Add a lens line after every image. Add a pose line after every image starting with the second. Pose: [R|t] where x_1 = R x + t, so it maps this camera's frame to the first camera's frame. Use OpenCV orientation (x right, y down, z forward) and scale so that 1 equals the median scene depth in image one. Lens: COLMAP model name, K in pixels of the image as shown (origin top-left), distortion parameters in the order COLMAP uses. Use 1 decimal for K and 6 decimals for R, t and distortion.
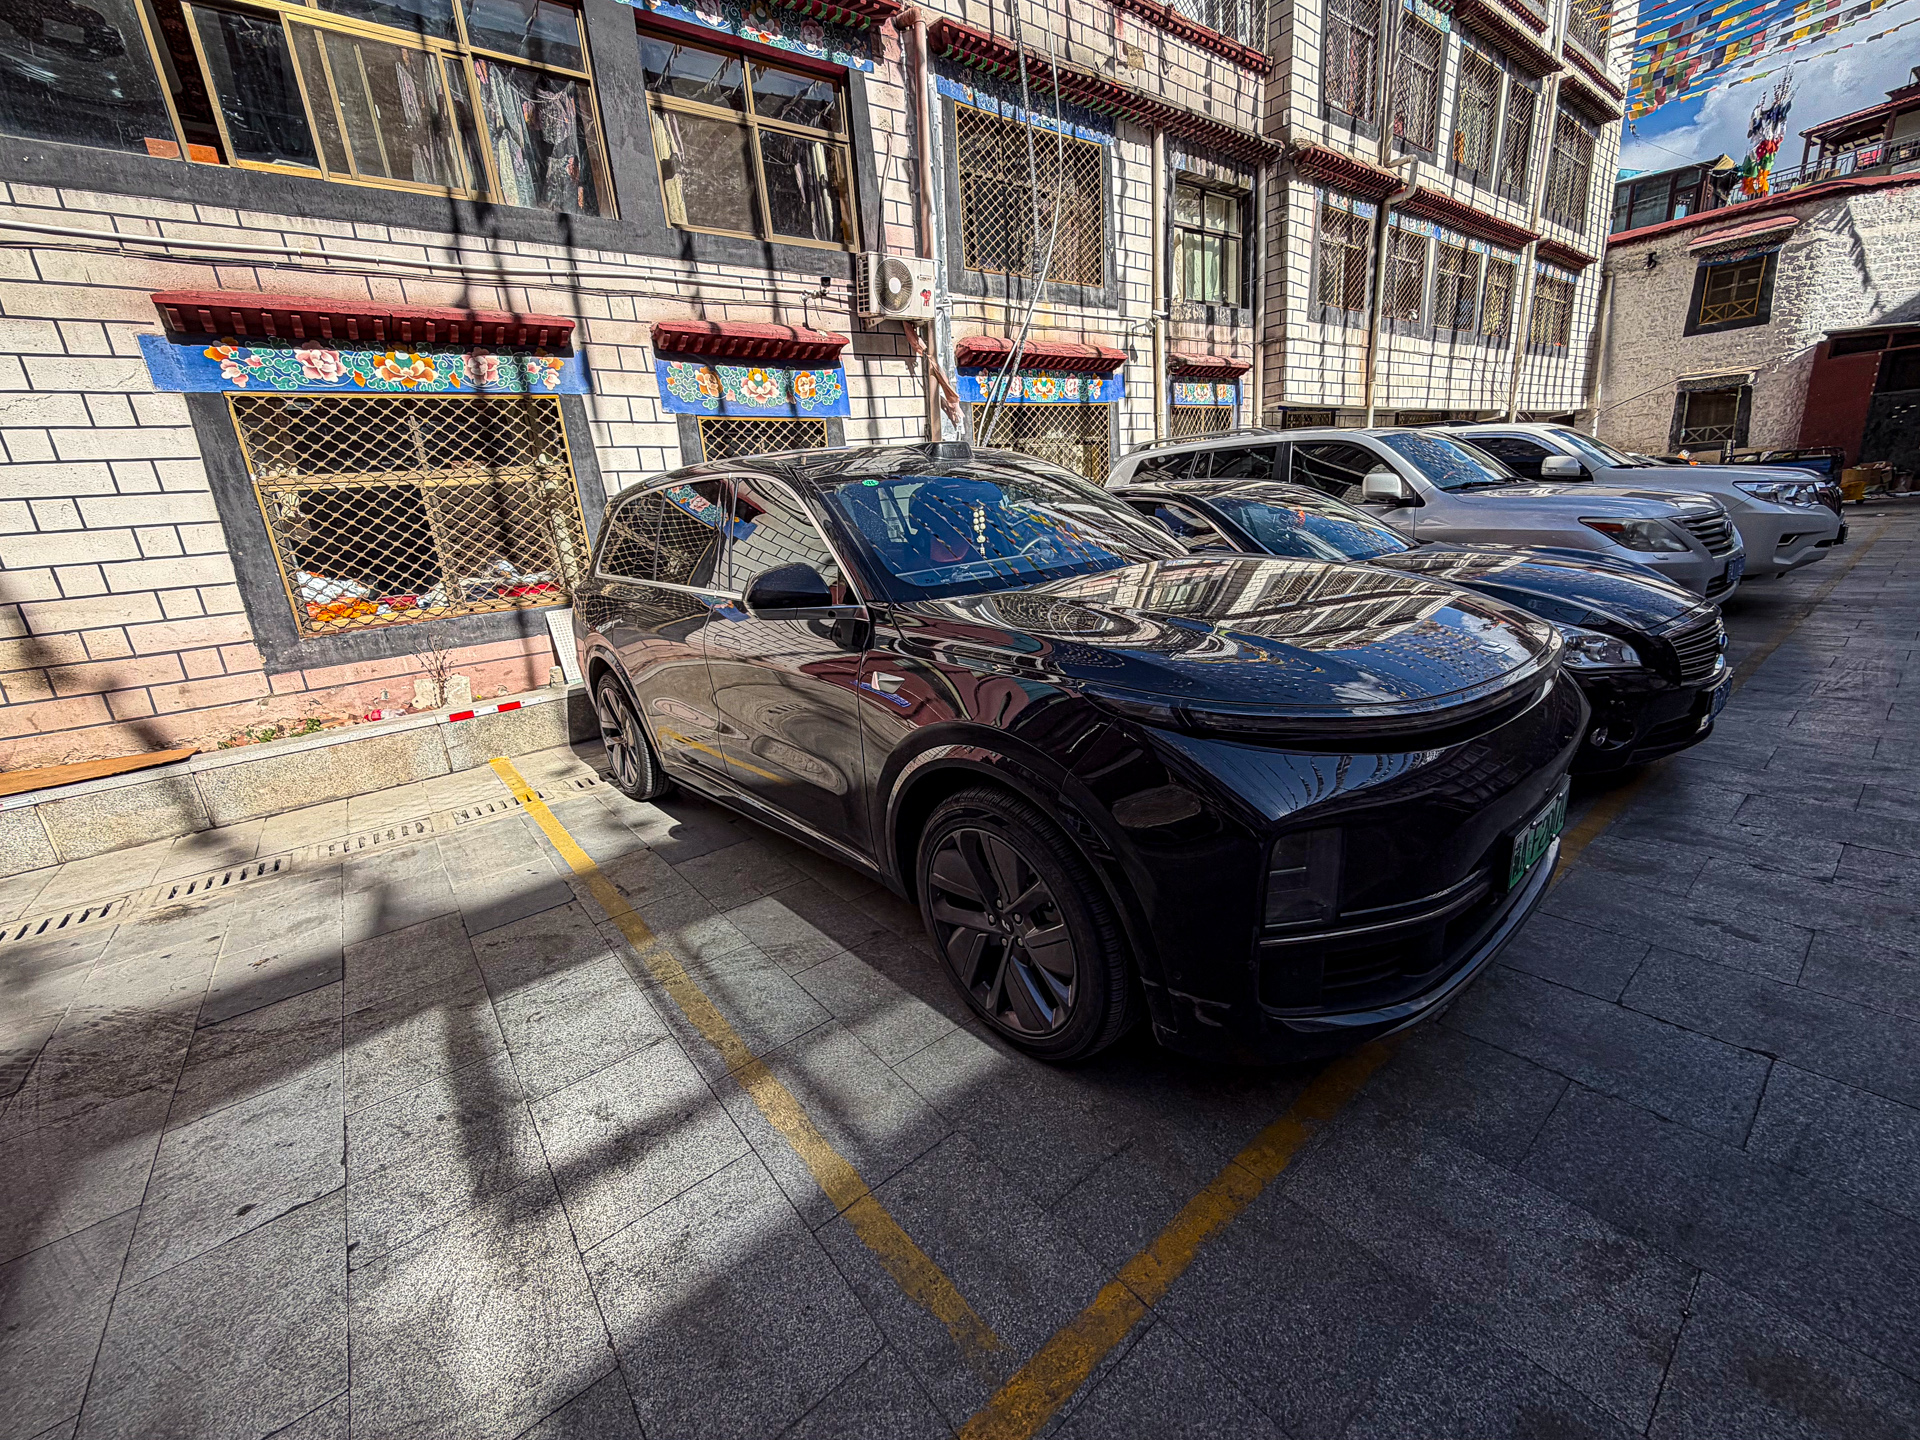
lens RADIAL K [[770.2, 0, 963.1], [0, 770.2, 712.4], [0, 0, 1]] dist [0.001909, 0.000308]
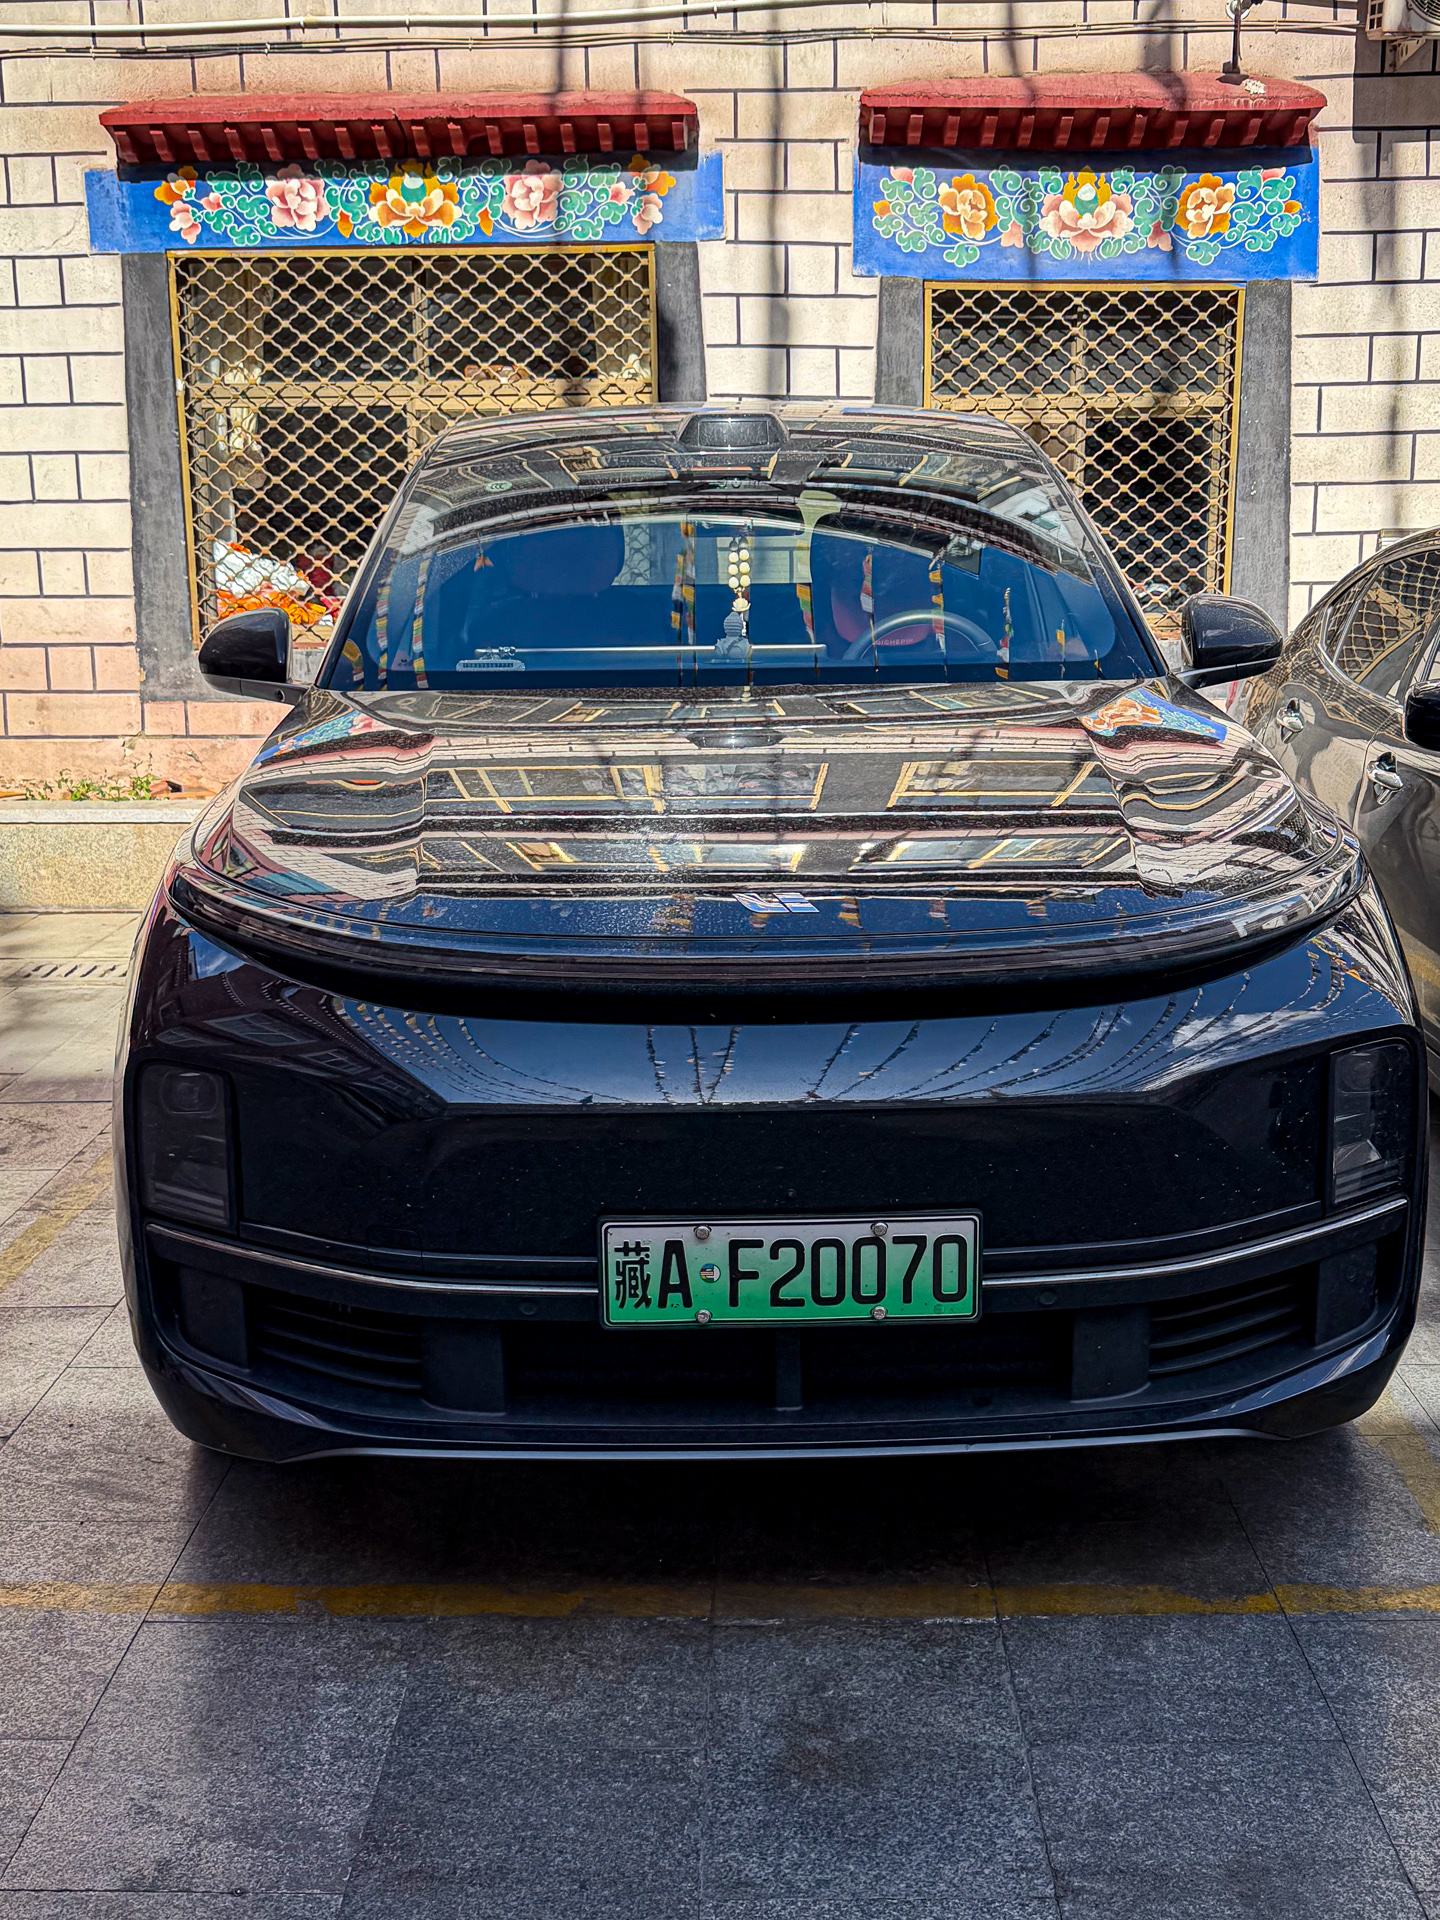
lens RADIAL K [[2114.8, 0, 720.5], [0, 2114.8, 961.1], [0, 0, 1]] dist [-0.014972, 0.000000]
pose [[0.766116, 0.201907, -0.610164, 0.513968], [-0.223510, 0.973813, 0.041605, -0.019480], [0.602586, 0.104504, 0.791182, -0.032469]]
